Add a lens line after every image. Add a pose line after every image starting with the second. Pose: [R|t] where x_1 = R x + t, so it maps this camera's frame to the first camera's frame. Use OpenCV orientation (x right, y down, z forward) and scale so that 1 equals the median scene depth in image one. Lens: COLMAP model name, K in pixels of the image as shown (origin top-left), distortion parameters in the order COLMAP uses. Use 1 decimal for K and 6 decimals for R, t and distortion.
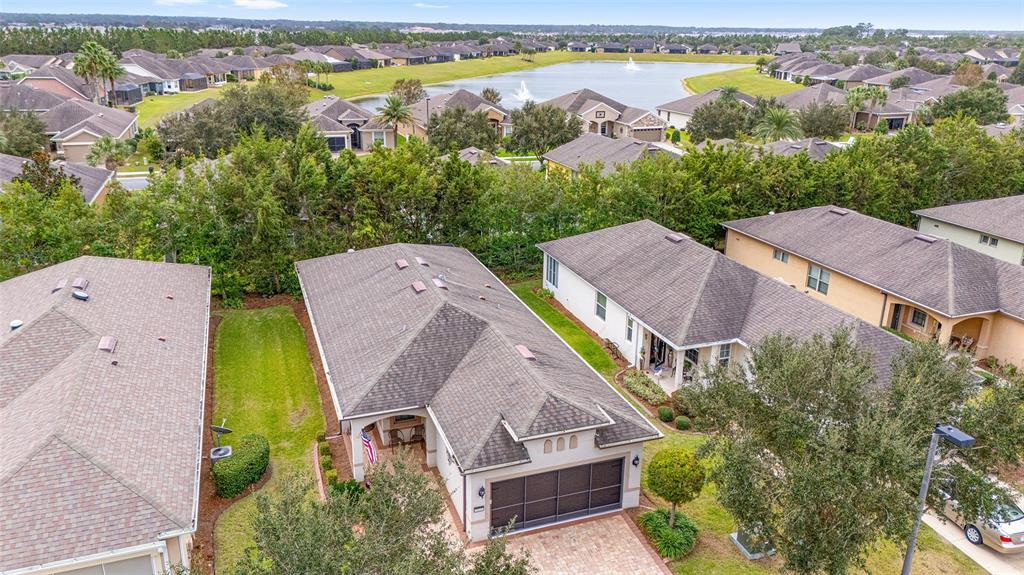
lens RADIAL K [[766.6, 0, 512.0], [0, 766.6, 287.5], [0, 0, 1]] dist [0.111993, -0.149395]
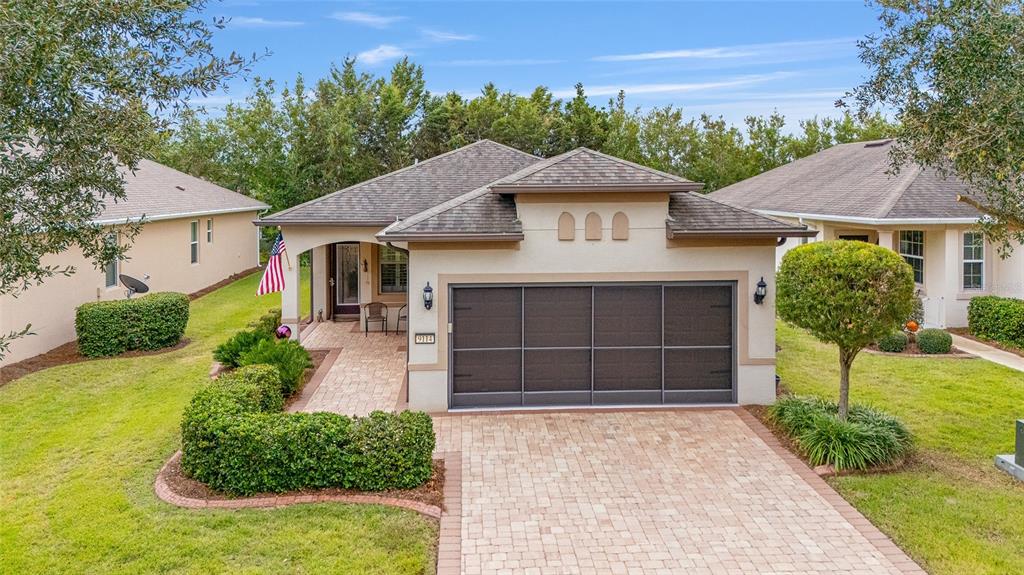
lens RADIAL K [[787.8, 0, 510.7], [0, 787.8, 197.2], [0, 0, 1]] dist [0.036139, -0.002033]
pose [[0.961038, -0.013599, -0.276081, 0.144346], [-0.075462, 0.947941, -0.309377, 0.327368], [0.265915, 0.318157, 0.909981, 0.474370]]
